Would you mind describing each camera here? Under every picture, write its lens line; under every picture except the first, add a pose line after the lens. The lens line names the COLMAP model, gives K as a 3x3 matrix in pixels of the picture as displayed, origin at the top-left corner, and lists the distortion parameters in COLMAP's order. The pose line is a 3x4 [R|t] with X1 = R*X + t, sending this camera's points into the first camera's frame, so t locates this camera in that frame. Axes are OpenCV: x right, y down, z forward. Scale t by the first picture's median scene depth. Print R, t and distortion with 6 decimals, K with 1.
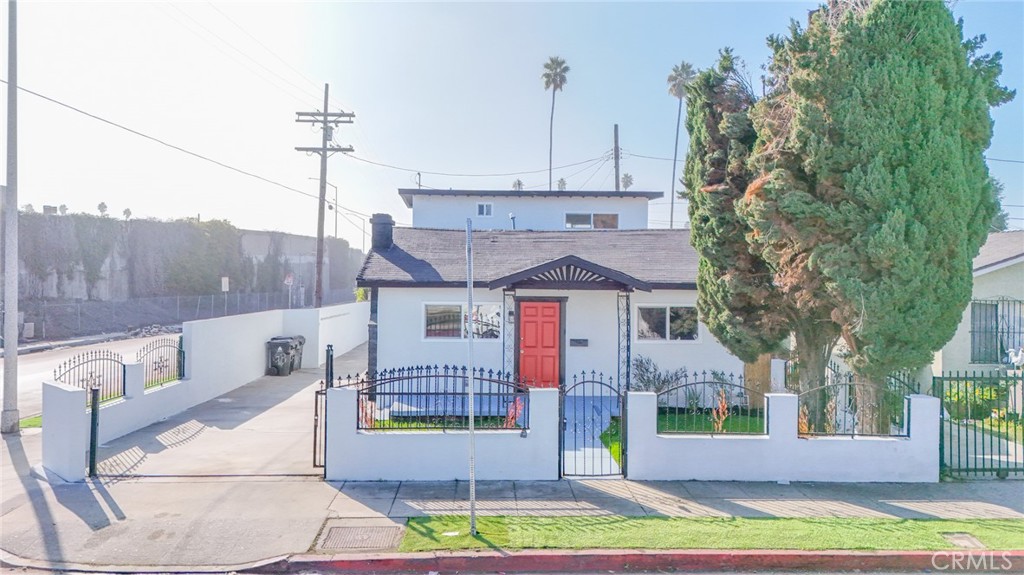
lens RADIAL K [[752.6, 0, 514.7], [0, 752.6, 291.3], [0, 0, 1]] dist [0.072489, -0.061418]
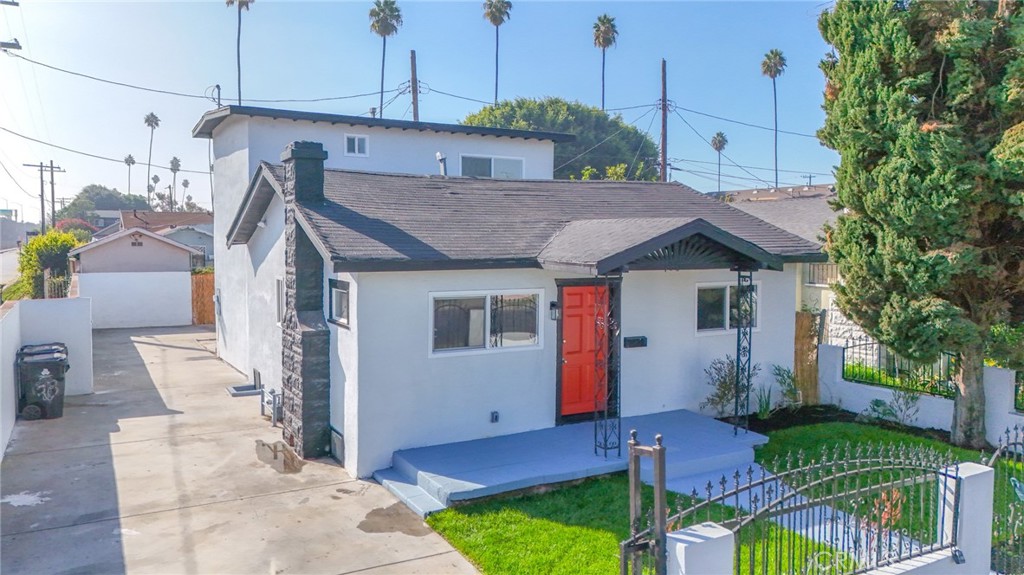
lens RADIAL K [[752.6, 0, 513.6], [0, 752.6, 287.4], [0, 0, 1]] dist [0.072489, -0.061418]
pose [[0.889731, -0.035545, 0.455099, -0.477085], [0.008455, 0.998076, 0.061424, -0.037877], [-0.456407, -0.050803, 0.888320, 0.613116]]
